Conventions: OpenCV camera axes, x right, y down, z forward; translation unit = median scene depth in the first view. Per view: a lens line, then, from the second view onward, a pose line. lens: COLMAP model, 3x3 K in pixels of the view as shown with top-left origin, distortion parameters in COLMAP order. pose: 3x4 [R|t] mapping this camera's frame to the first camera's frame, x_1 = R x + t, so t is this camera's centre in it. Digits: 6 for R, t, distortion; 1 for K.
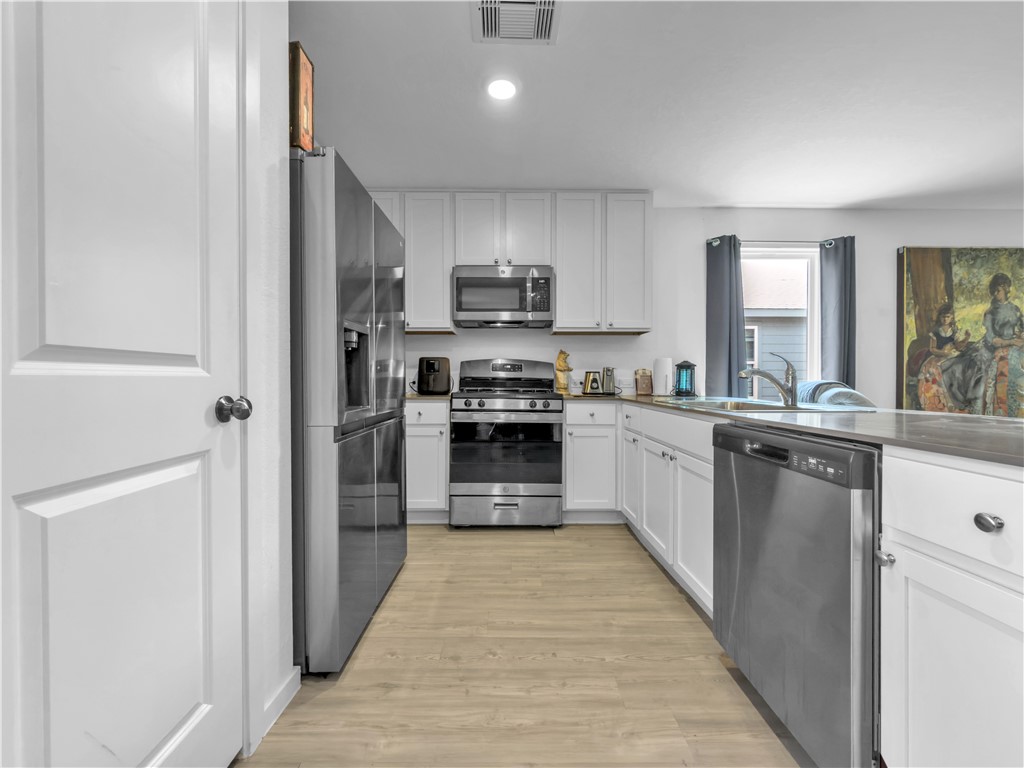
lens RADIAL K [[407.6, 0, 515.1], [0, 407.6, 380.8], [0, 0, 1]] dist [-0.001730, 0.000278]
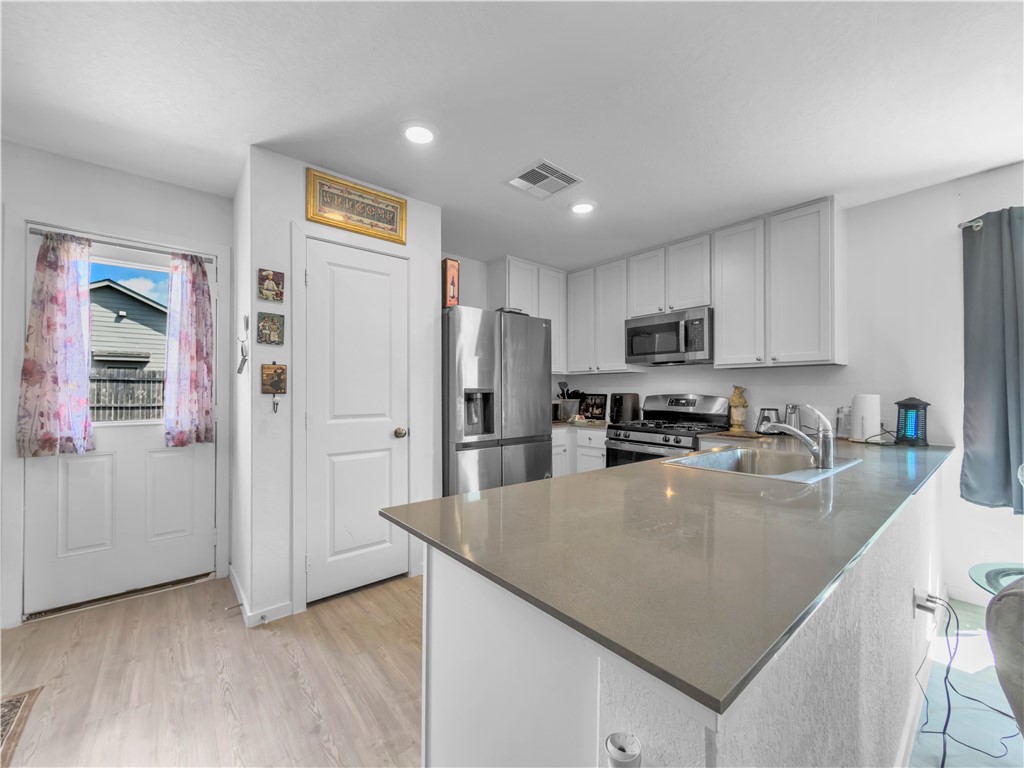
lens RADIAL K [[411.3, 0, 512.9], [0, 411.3, 389.3], [0, 0, 1]] dist [-0.000332, -0.000072]
pose [[0.635586, -0.007176, -0.771997, 0.540497], [-0.001565, 0.999943, -0.010583, -0.055512], [0.772029, 0.007935, 0.635538, -0.030973]]
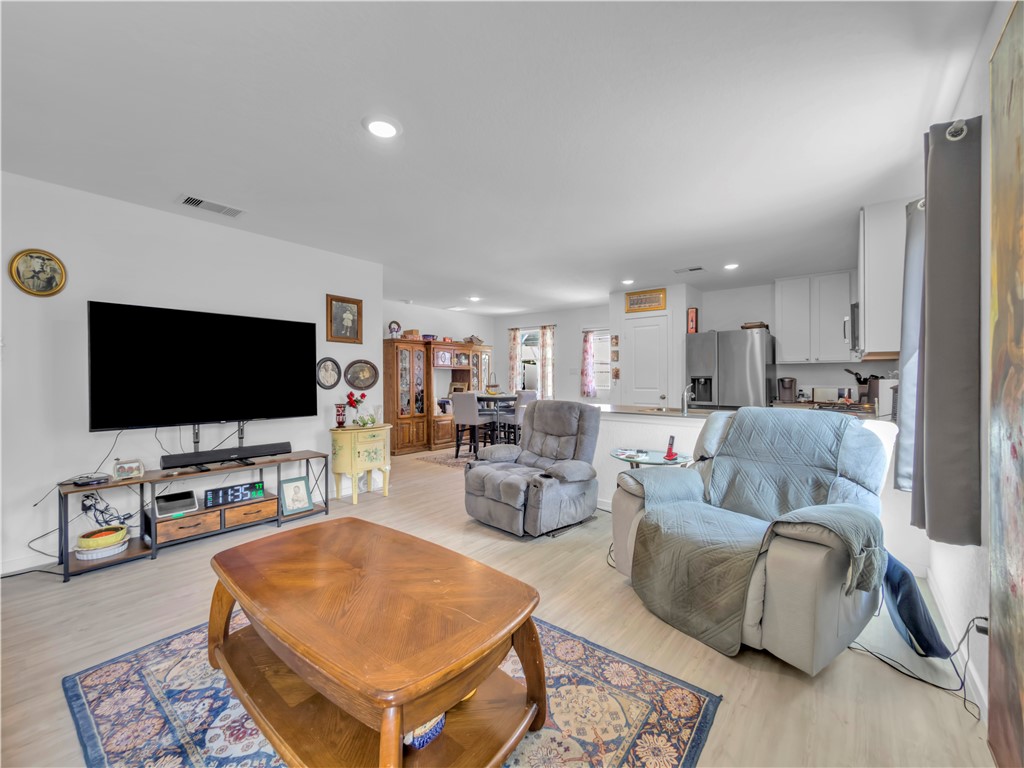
lens RADIAL K [[409.9, 0, 534.8], [0, 409.9, 382.8], [0, 0, 1]] dist [0.000723, 0.000200]
pose [[-0.605675, 0.004536, -0.795700, 1.484807], [-0.004442, 0.999949, 0.009082, -0.051713], [0.795700, 0.009035, -0.605623, 0.922525]]
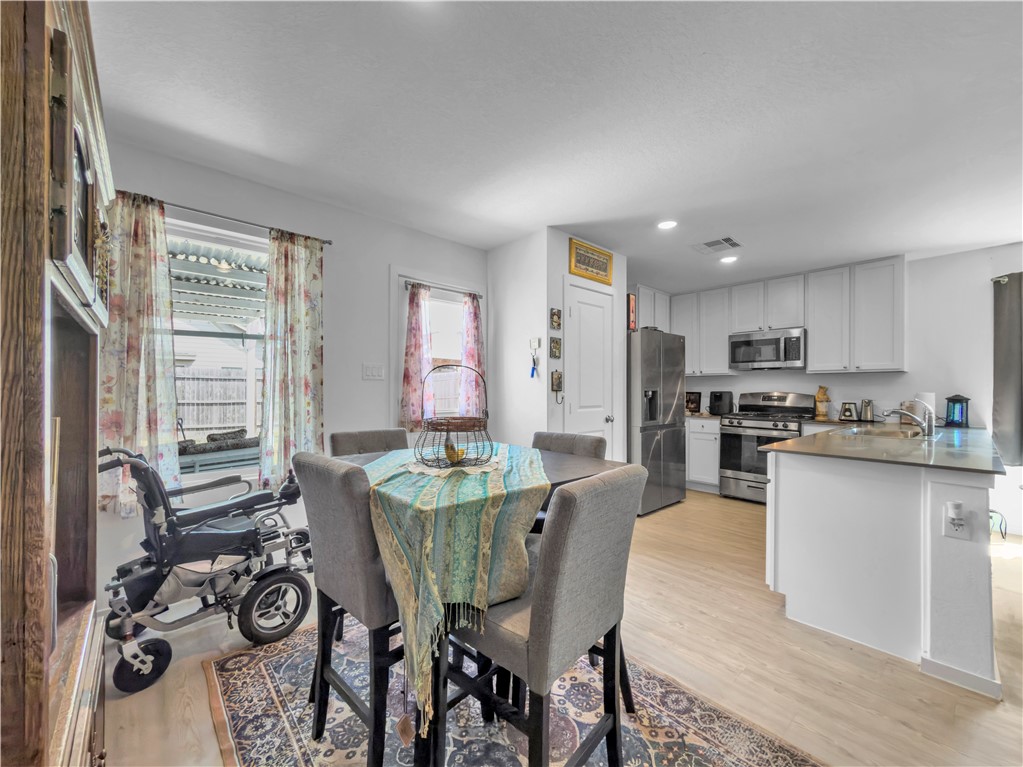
lens RADIAL K [[414.8, 0, 511.2], [0, 414.8, 391.3], [0, 0, 1]] dist [-0.002686, 0.000019]
pose [[0.661057, 0.001651, -0.750334, 0.463708], [-0.003715, 0.999993, -0.001073, -0.053174], [0.750326, 0.003496, 0.661058, -0.648465]]
